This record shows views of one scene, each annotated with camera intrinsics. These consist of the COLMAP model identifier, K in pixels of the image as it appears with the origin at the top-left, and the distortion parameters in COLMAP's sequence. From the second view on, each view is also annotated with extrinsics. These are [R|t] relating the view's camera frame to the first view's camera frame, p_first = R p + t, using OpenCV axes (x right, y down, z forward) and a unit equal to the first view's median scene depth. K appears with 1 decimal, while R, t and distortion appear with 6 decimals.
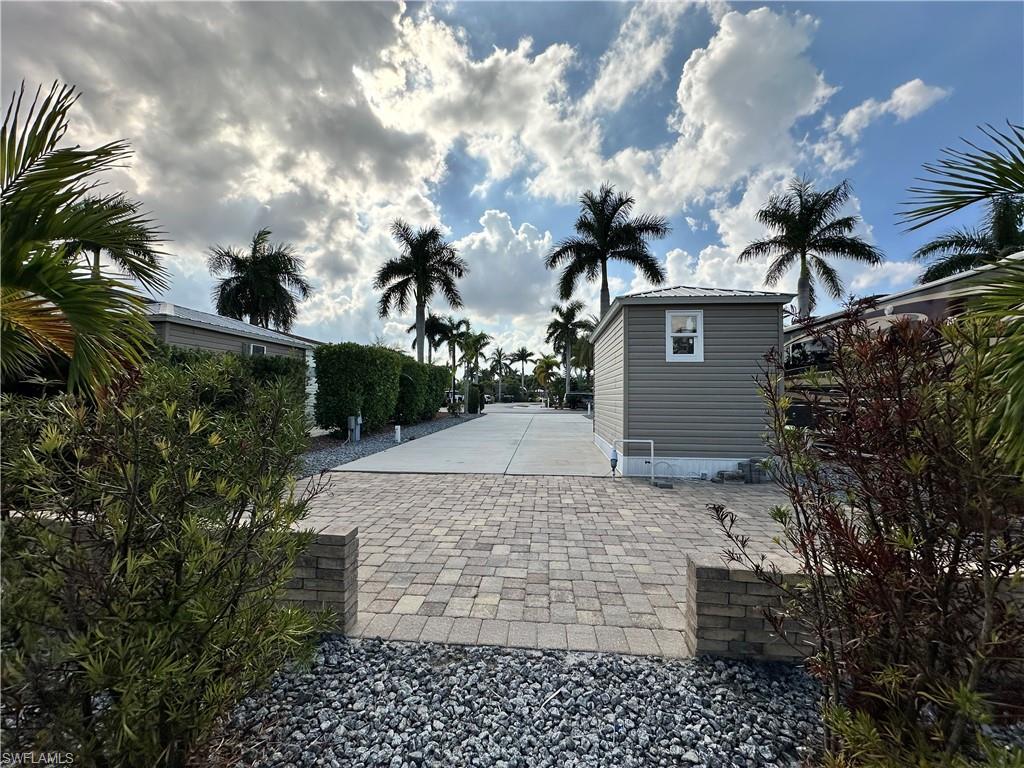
lens RADIAL K [[406.1, 0, 512.0], [0, 406.1, 384.0], [0, 0, 1]] dist [-0.002219, -0.000792]
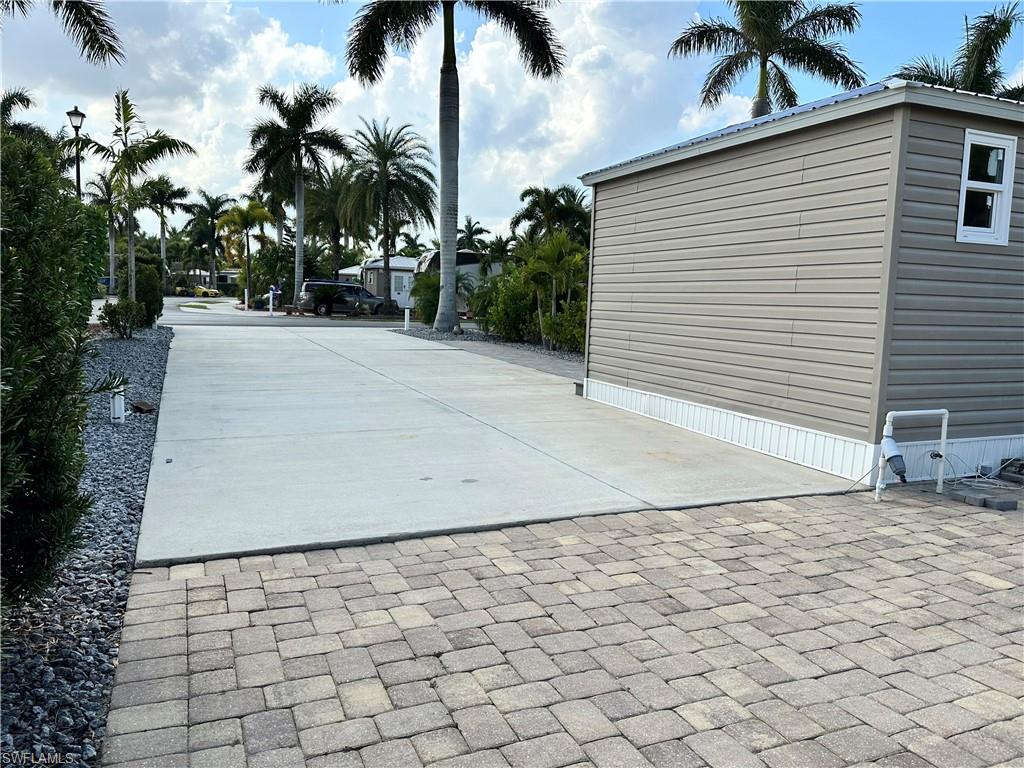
lens RADIAL K [[759.5, 0, 512.4], [0, 759.5, 357.5], [0, 0, 1]] dist [0.089655, -0.141887]
pose [[0.881791, -0.020322, 0.471202, -0.142715], [-0.037910, 0.992785, 0.113760, -0.000835], [-0.470114, -0.118176, 0.874658, 0.125604]]
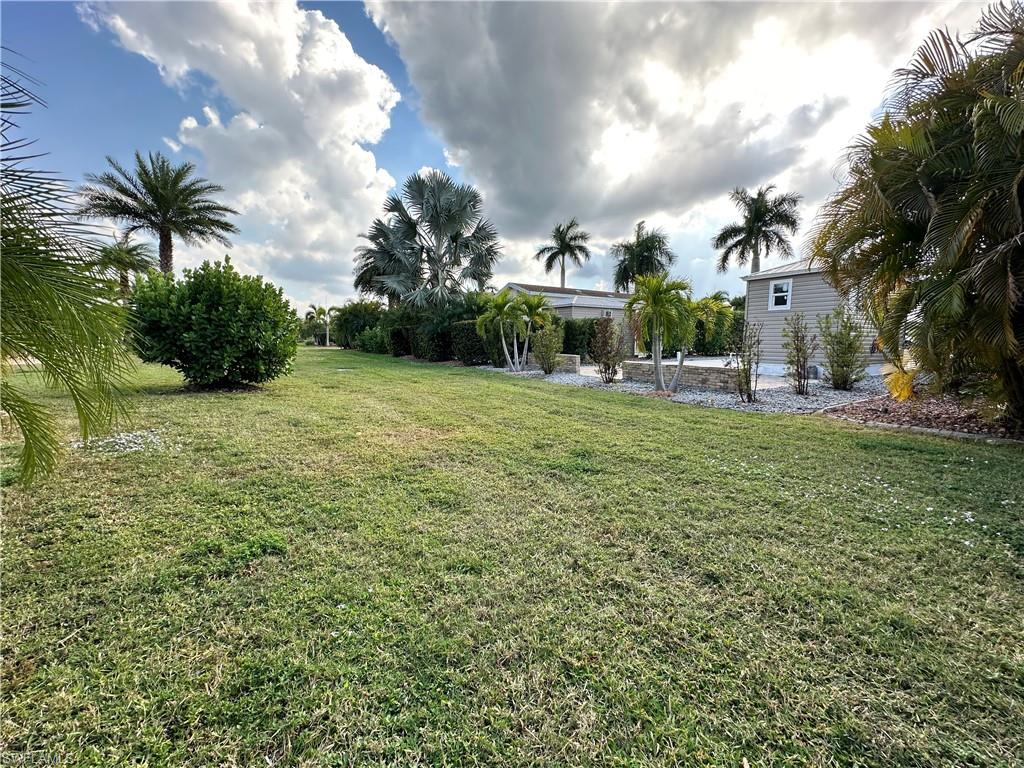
lens RADIAL K [[406.1, 0, 512.0], [0, 406.1, 384.0], [0, 0, 1]] dist [-0.002219, -0.000792]
pose [[0.588815, 0.086162, -0.803662, 0.334242], [0.023618, 0.992043, 0.123663, 0.004972], [0.807923, -0.091796, 0.582095, -0.277128]]
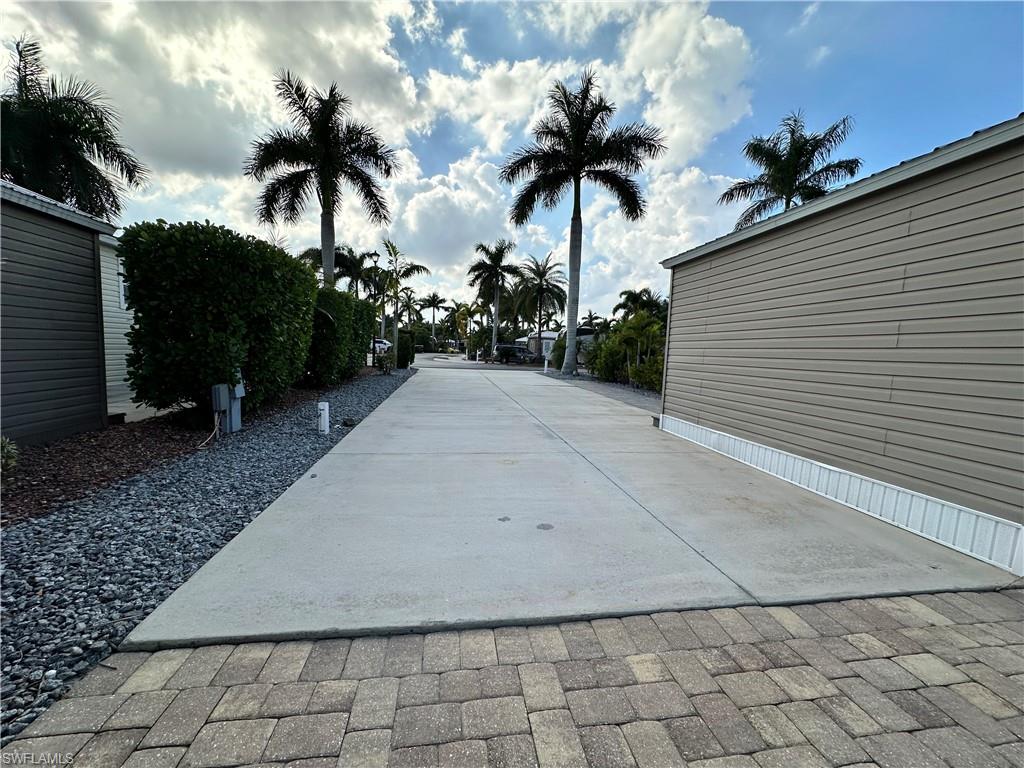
lens RADIAL K [[406.1, 0, 512.0], [0, 406.1, 384.0], [0, 0, 1]] dist [-0.002219, -0.000792]
pose [[0.970015, 0.010776, 0.242805, -0.085240], [-0.039958, 0.992493, 0.115587, 0.005431], [-0.239737, -0.121824, 0.963164, 0.218999]]
